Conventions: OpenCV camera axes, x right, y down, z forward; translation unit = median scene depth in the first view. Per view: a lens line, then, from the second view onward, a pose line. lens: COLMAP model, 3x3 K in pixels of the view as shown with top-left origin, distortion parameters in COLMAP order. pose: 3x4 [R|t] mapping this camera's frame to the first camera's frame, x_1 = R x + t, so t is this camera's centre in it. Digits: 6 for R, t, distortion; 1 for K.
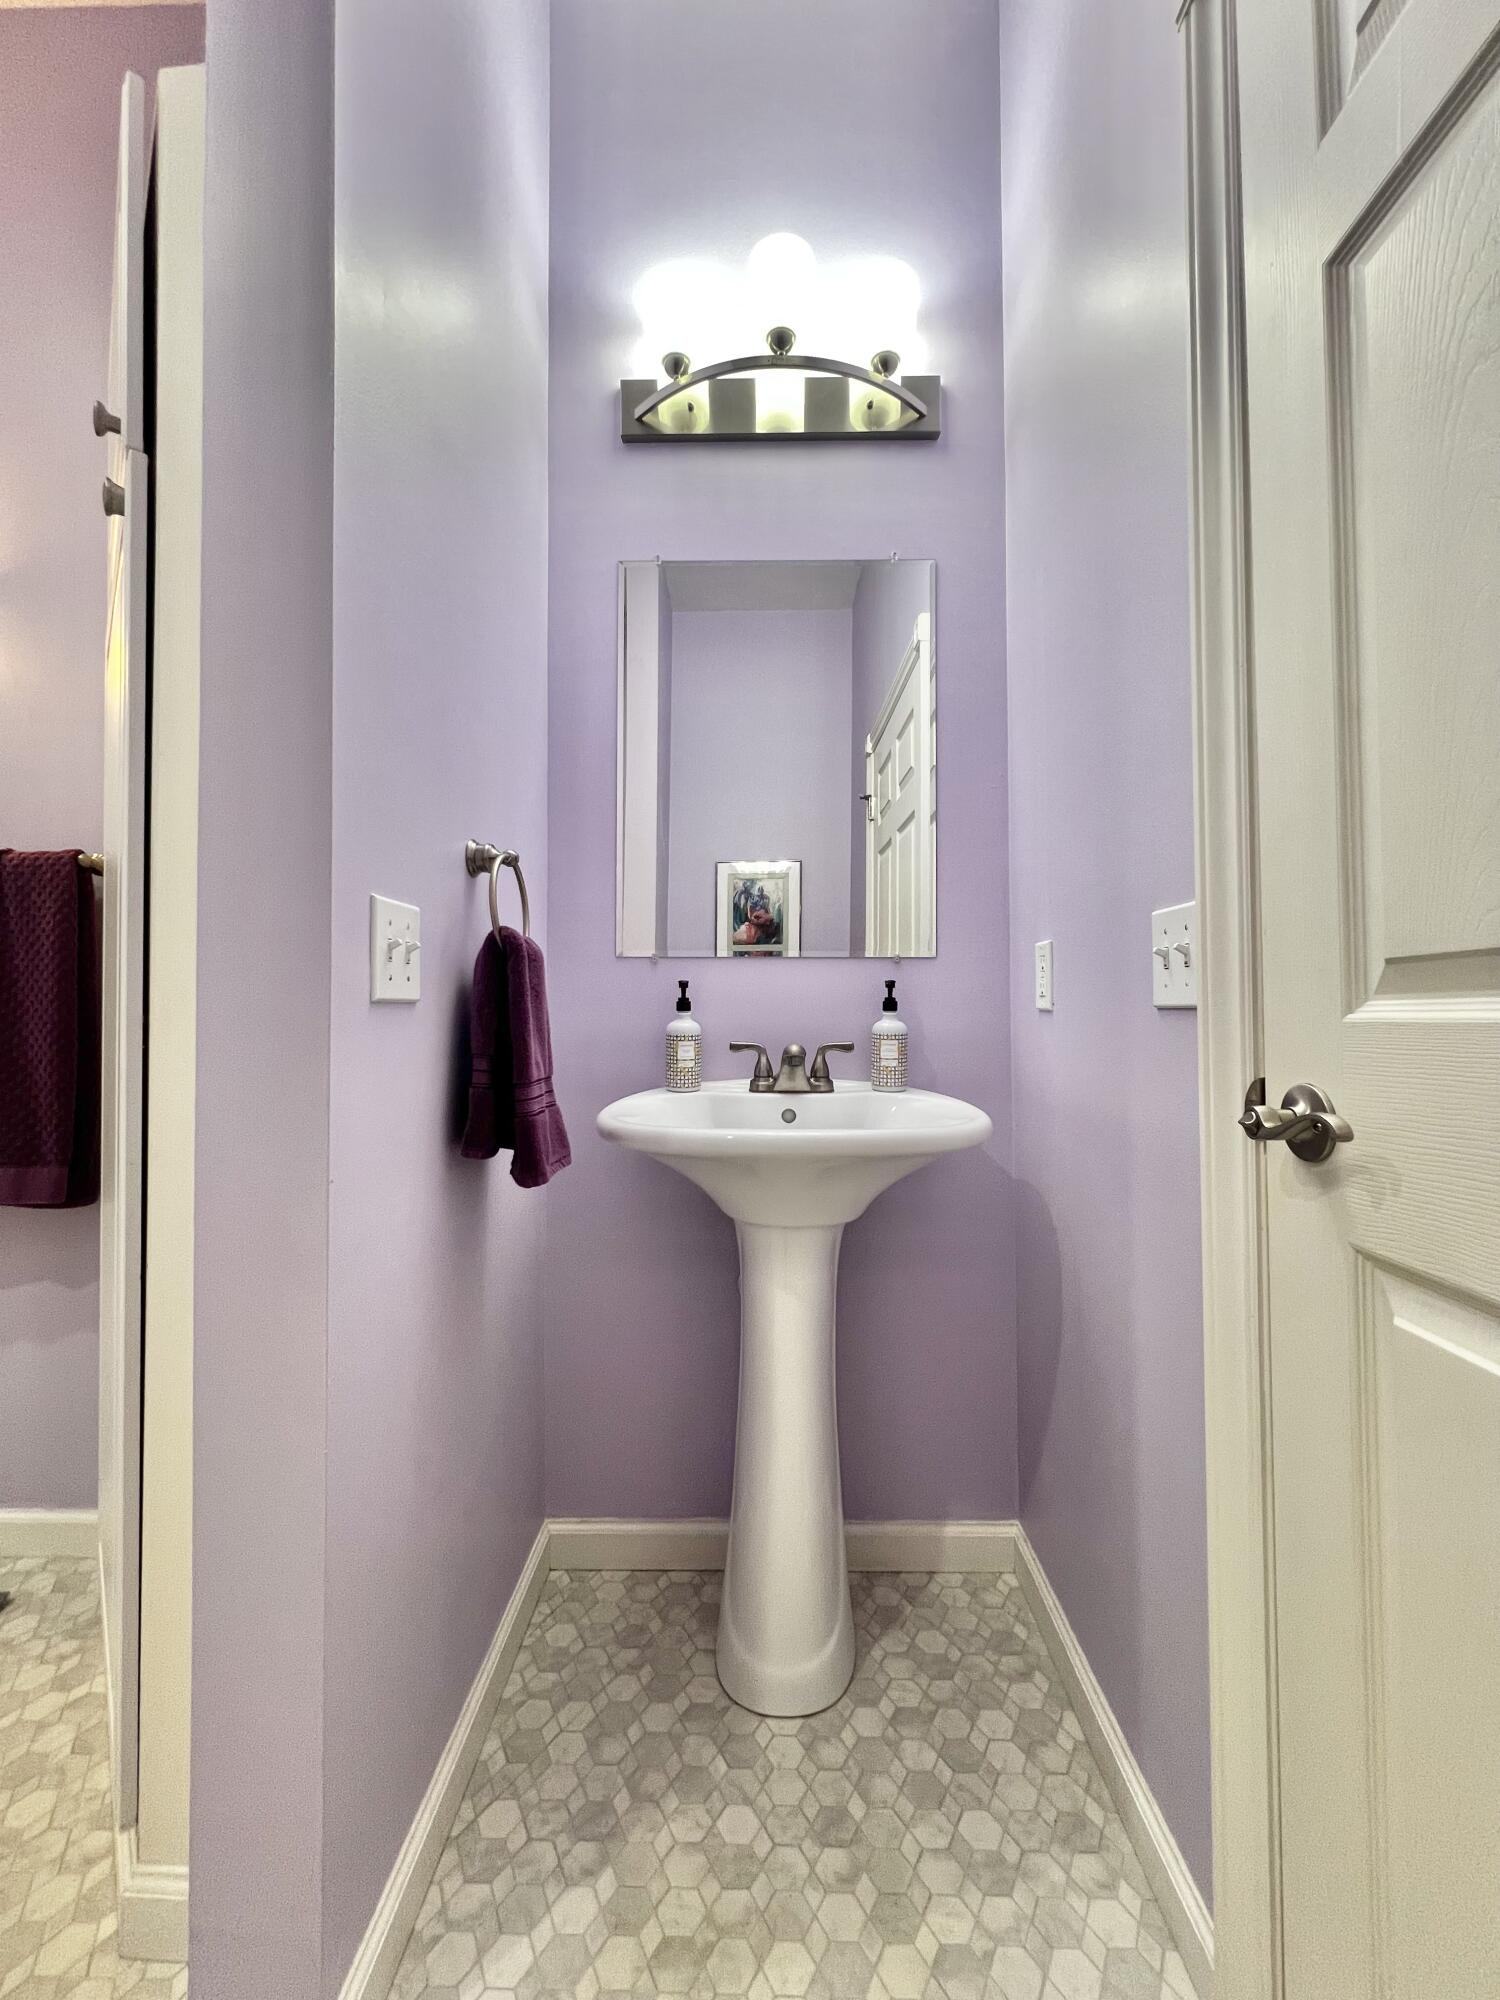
lens RADIAL K [[816.4, 0, 747.9], [0, 816.4, 996.3], [0, 0, 1]] dist [-0.000100, 0.000634]
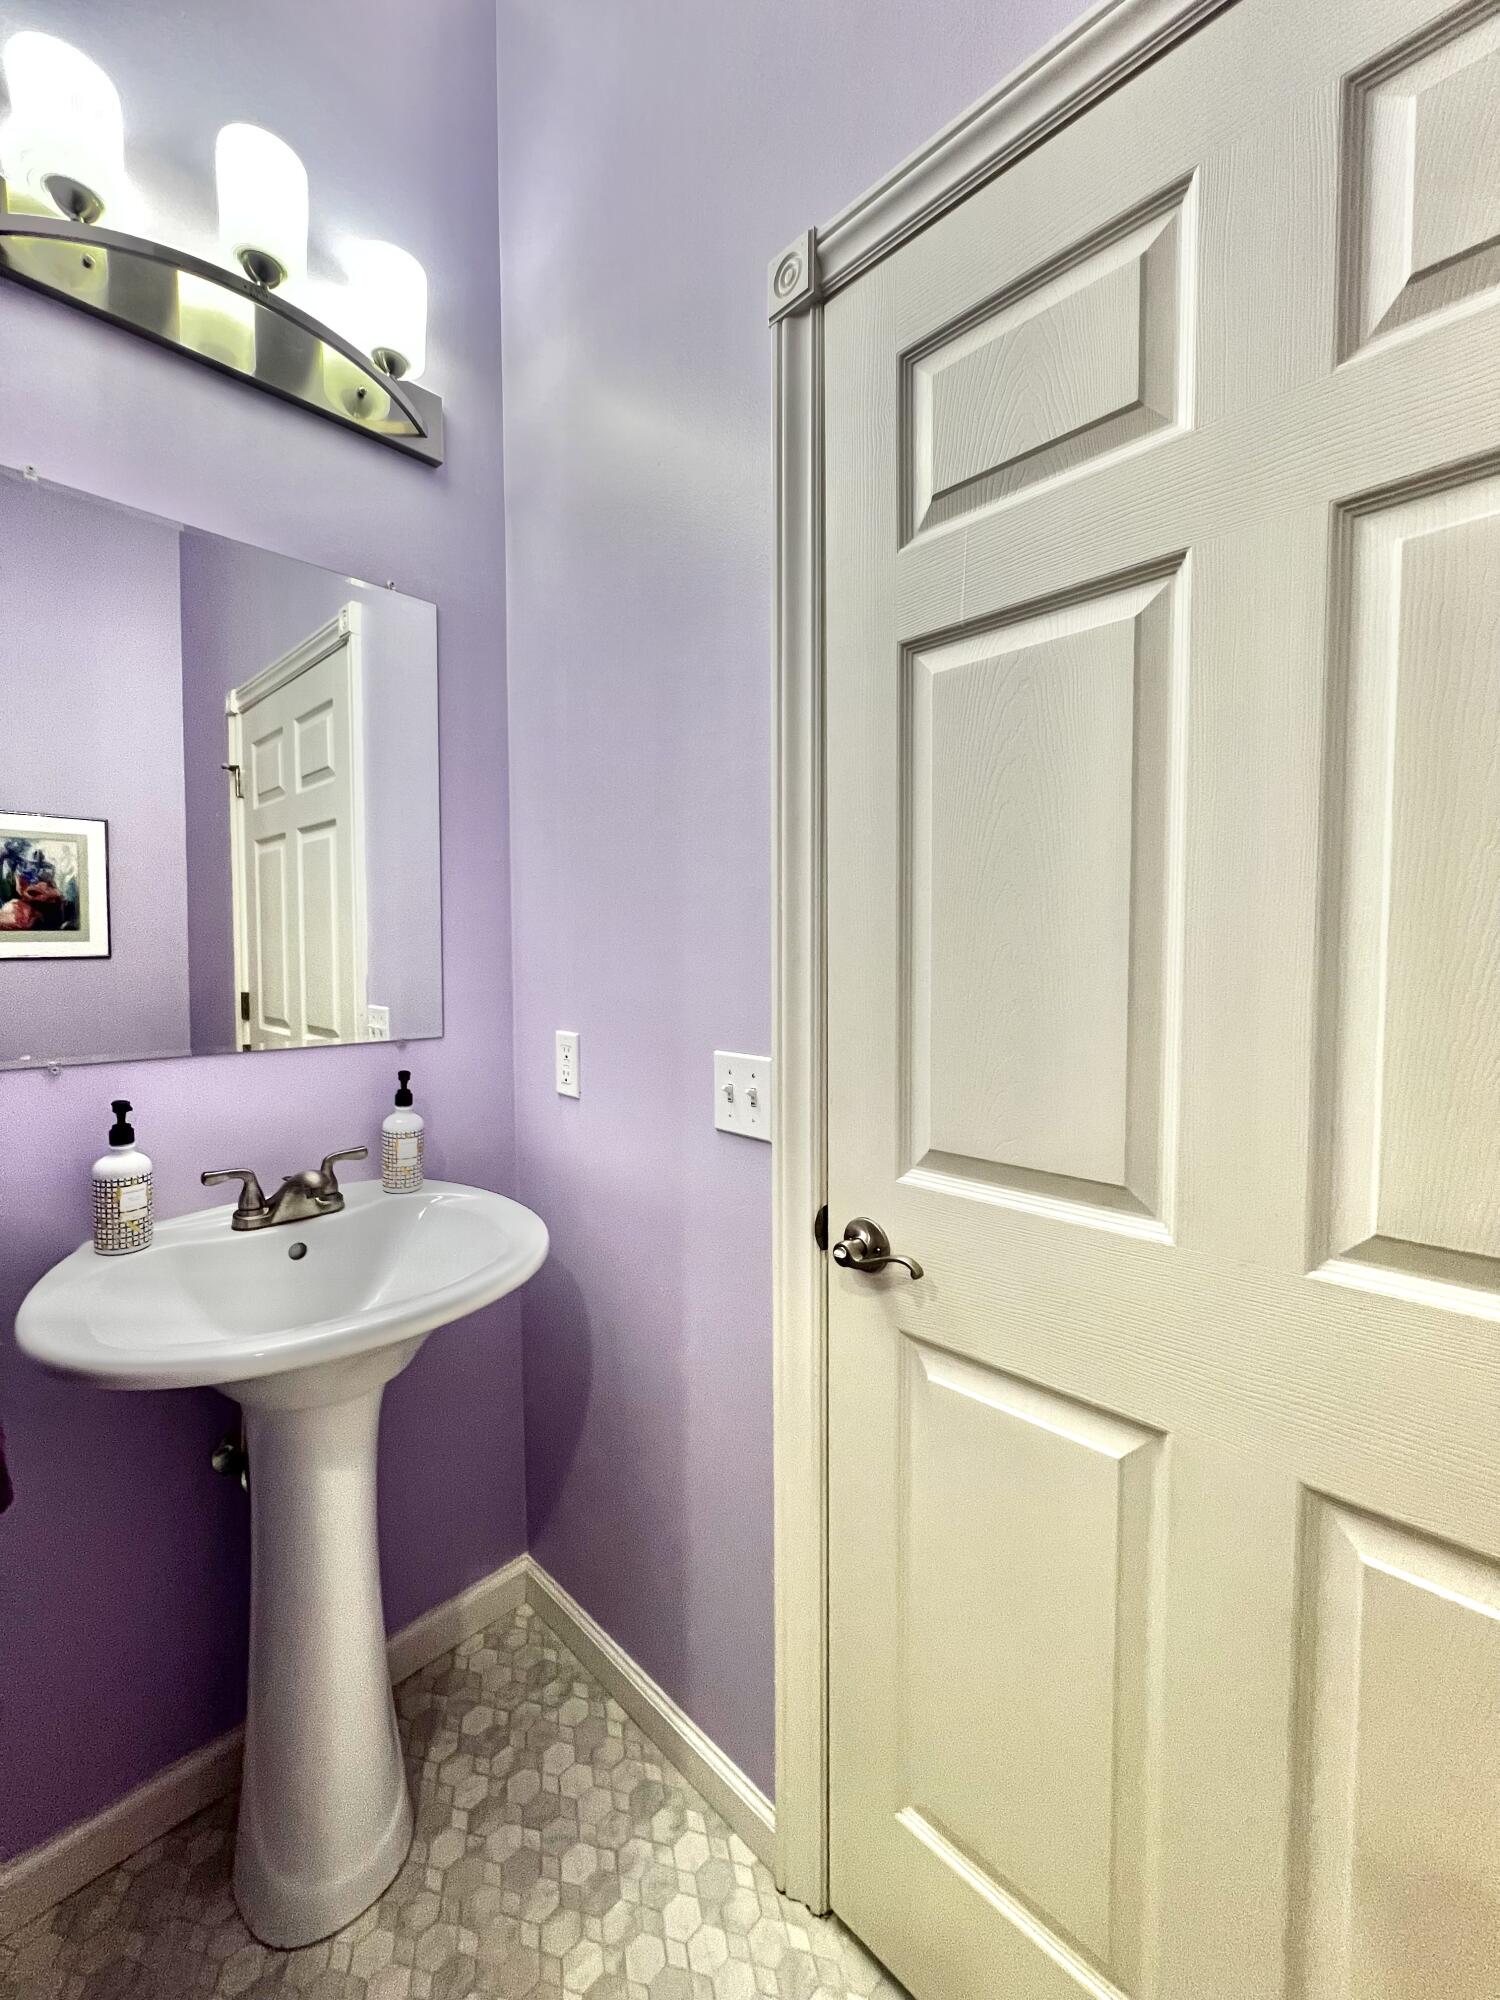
lens RADIAL K [[815.4, 0, 760.2], [0, 815.4, 995.3], [0, 0, 1]] dist [0.001542, 0.000416]
pose [[0.678730, -0.040312, 0.733280, -0.249887], [-0.017203, 0.997346, 0.070753, -0.198878], [-0.734186, -0.060637, 0.676235, 0.097101]]
